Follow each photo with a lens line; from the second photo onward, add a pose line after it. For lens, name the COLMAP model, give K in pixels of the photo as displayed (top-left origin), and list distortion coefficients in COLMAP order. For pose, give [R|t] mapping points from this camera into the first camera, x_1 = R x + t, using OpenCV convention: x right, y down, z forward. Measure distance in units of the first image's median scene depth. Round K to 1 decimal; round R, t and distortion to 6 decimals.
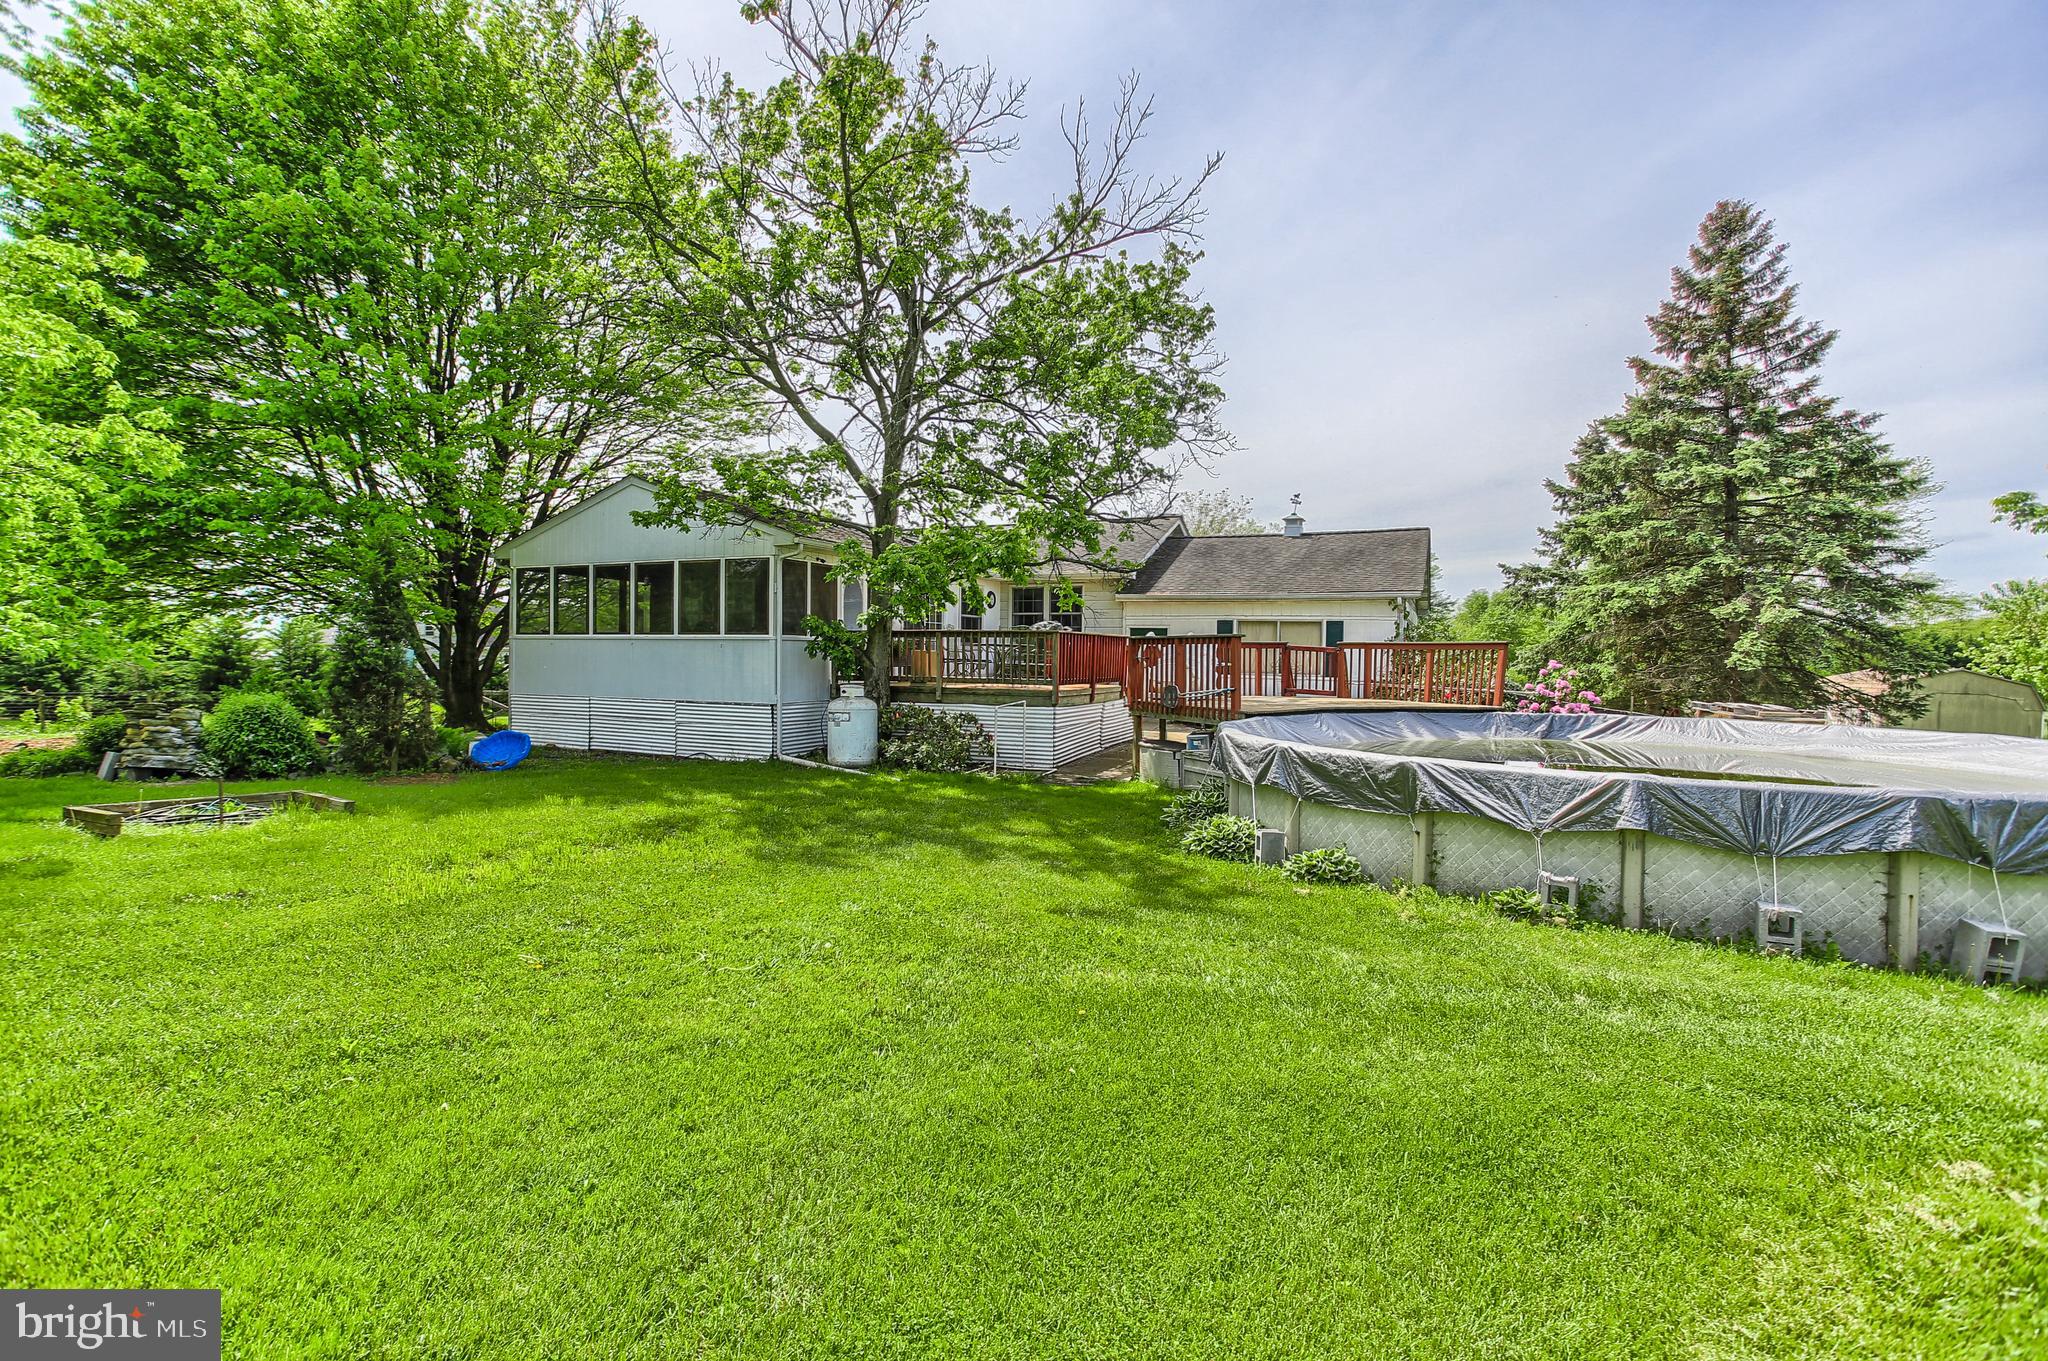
lens RADIAL K [[995.6, 0, 1024.0], [0, 995.6, 680.5], [0, 0, 1]] dist [-0.031643, 0.016130]
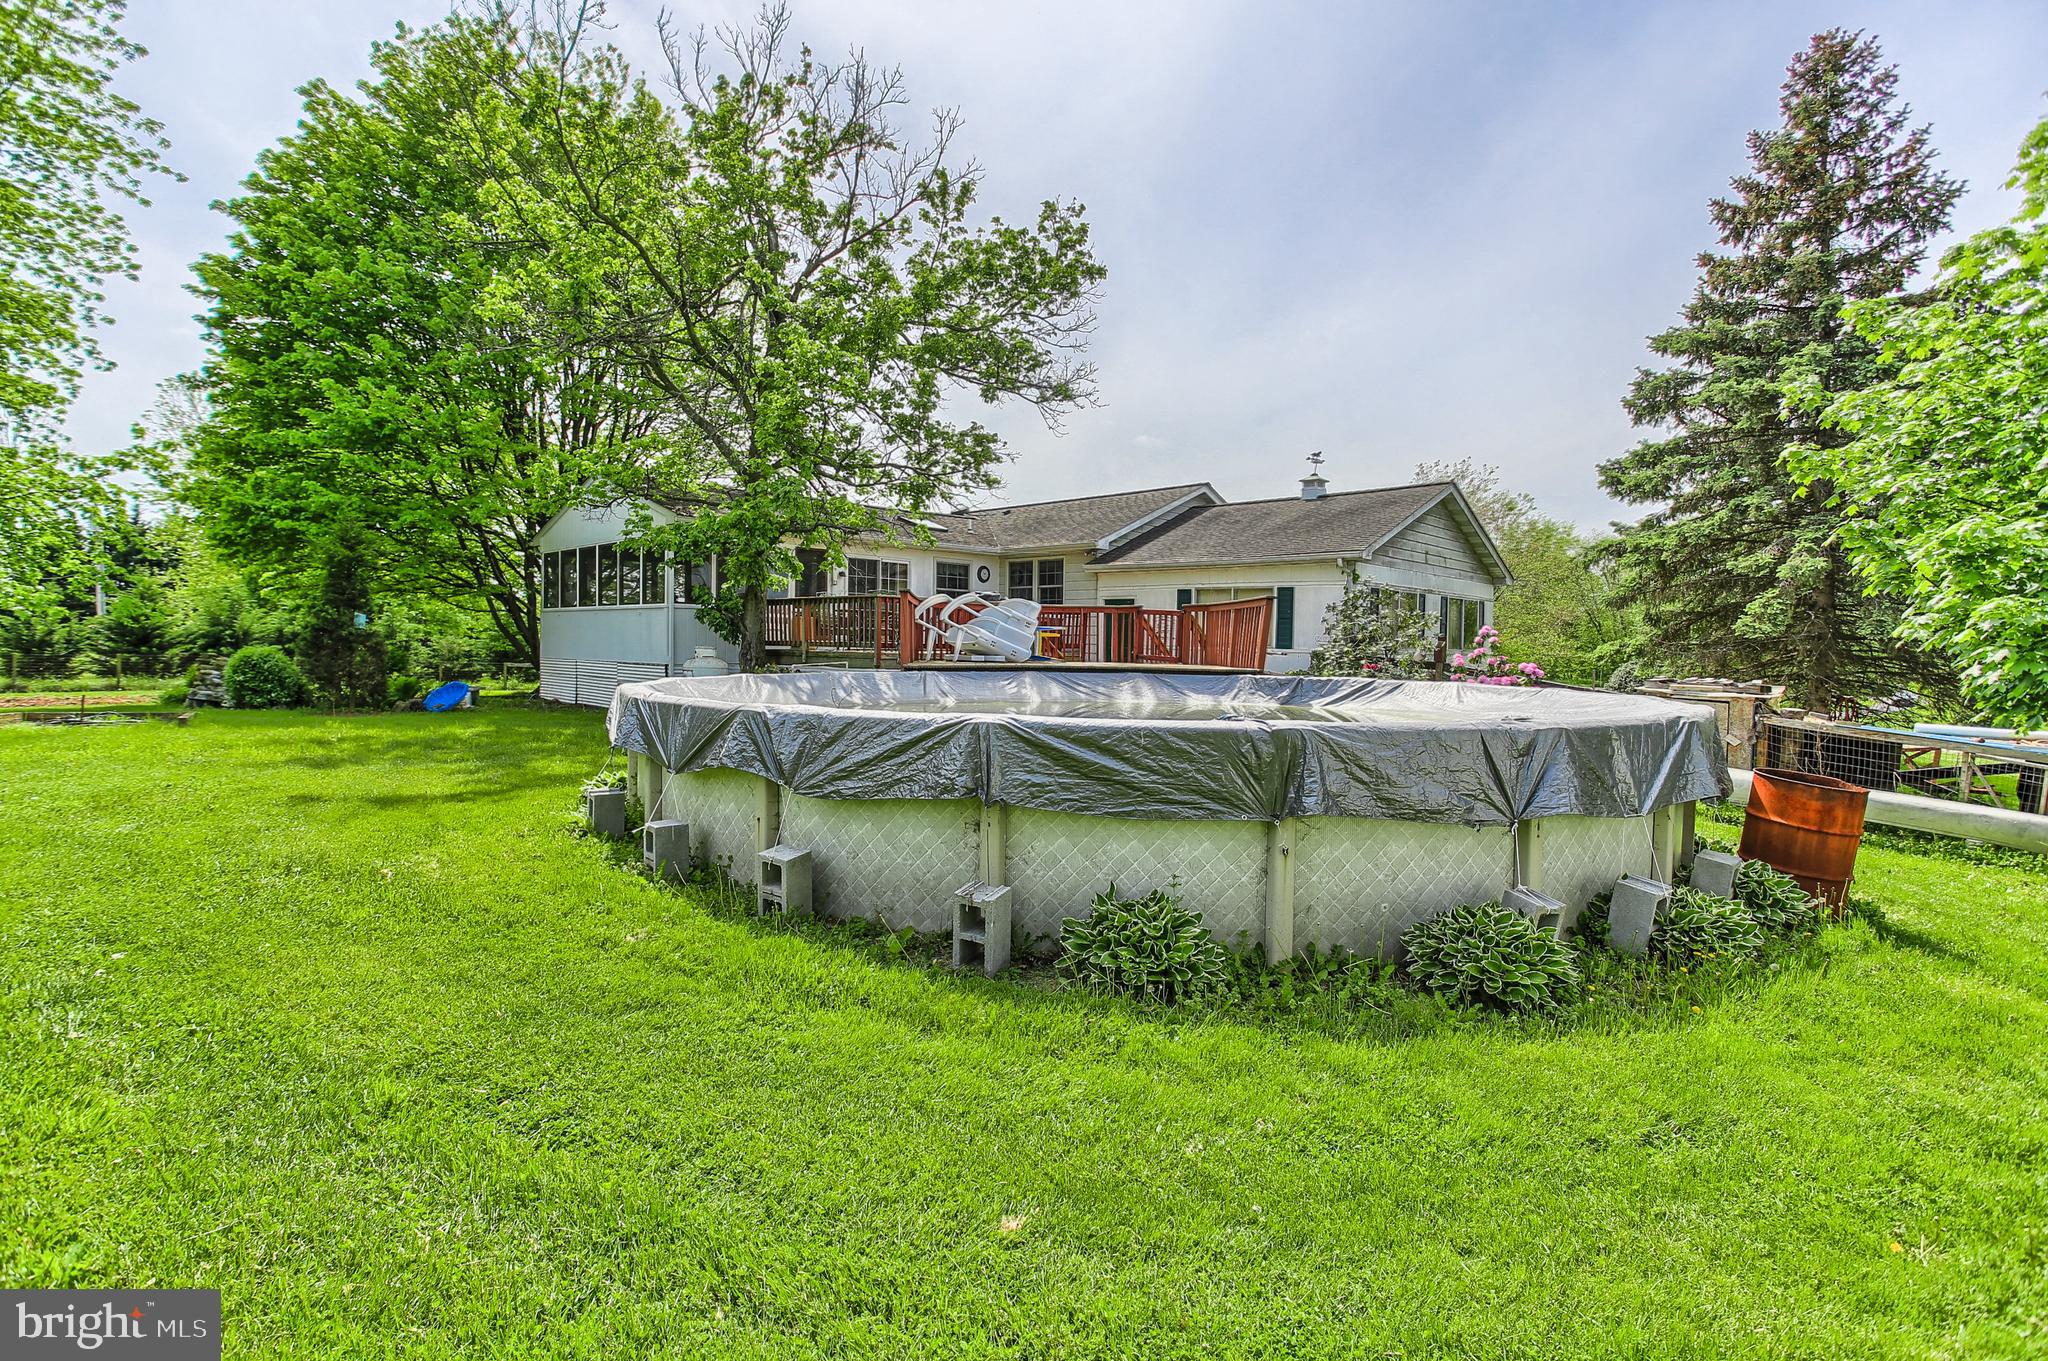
lens RADIAL K [[998.1, 0, 1024.0], [0, 998.1, 680.5], [0, 0, 1]] dist [-0.027154, 0.023421]
pose [[0.941550, 0.014937, -0.336542, 0.483158], [-0.012123, 0.999872, 0.010460, 0.024058], [0.336655, -0.005769, 0.941610, 0.059239]]
